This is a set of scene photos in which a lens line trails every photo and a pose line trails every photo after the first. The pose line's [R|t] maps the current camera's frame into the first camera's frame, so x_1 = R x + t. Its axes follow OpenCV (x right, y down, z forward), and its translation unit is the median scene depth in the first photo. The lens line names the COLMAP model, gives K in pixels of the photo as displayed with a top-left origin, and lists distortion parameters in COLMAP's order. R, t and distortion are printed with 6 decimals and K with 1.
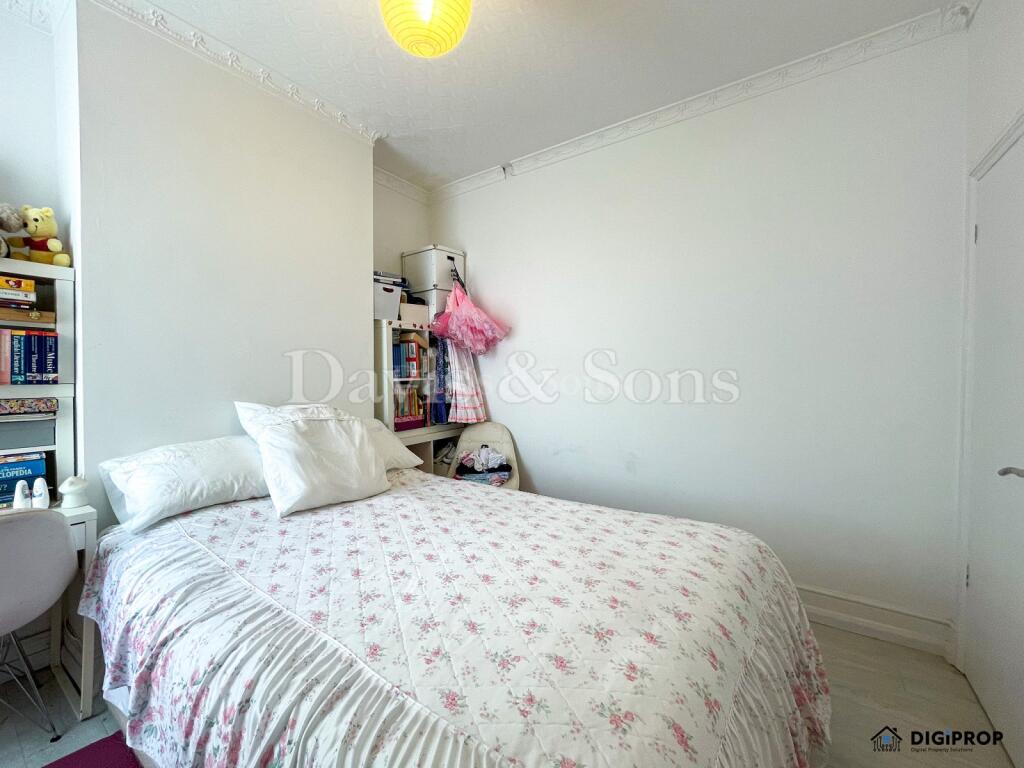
lens RADIAL K [[423.7, 0, 496.9], [0, 423.7, 377.4], [0, 0, 1]] dist [-0.000509, -0.000077]
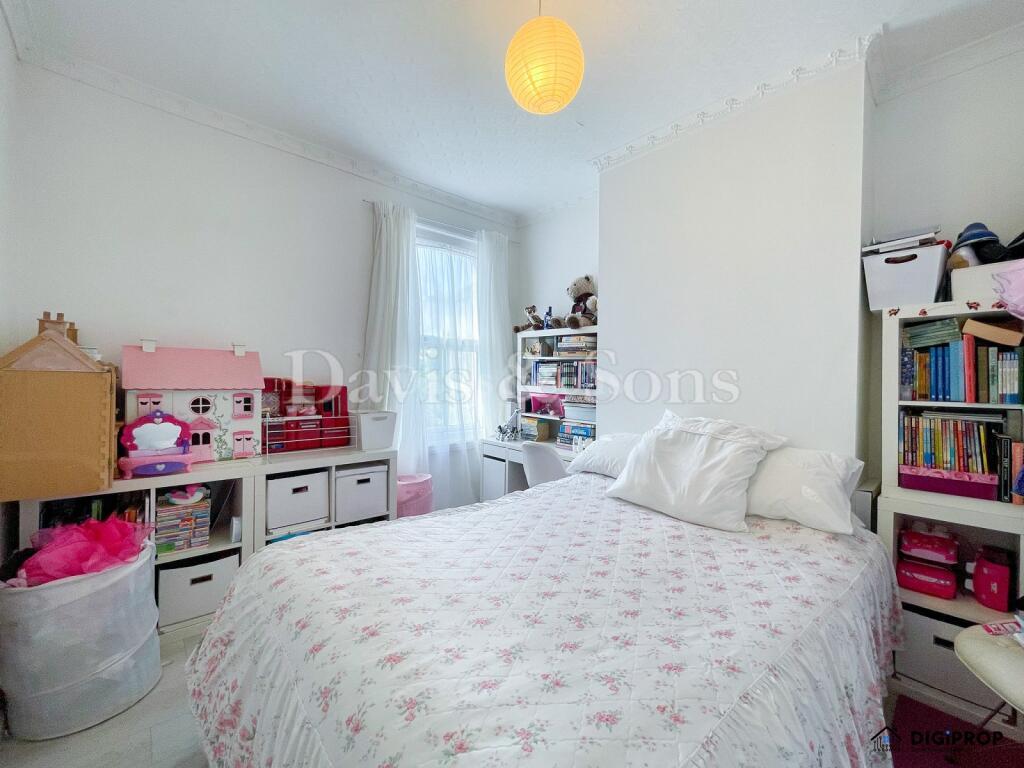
lens RADIAL K [[423.7, 0, 496.9], [0, 423.7, 377.4], [0, 0, 1]] dist [-0.000509, -0.000077]
pose [[-0.227500, -0.003506, -0.973772, 0.866099], [-0.027918, 0.999606, 0.002924, -0.028688], [0.973378, 0.027851, -0.227508, 0.997661]]
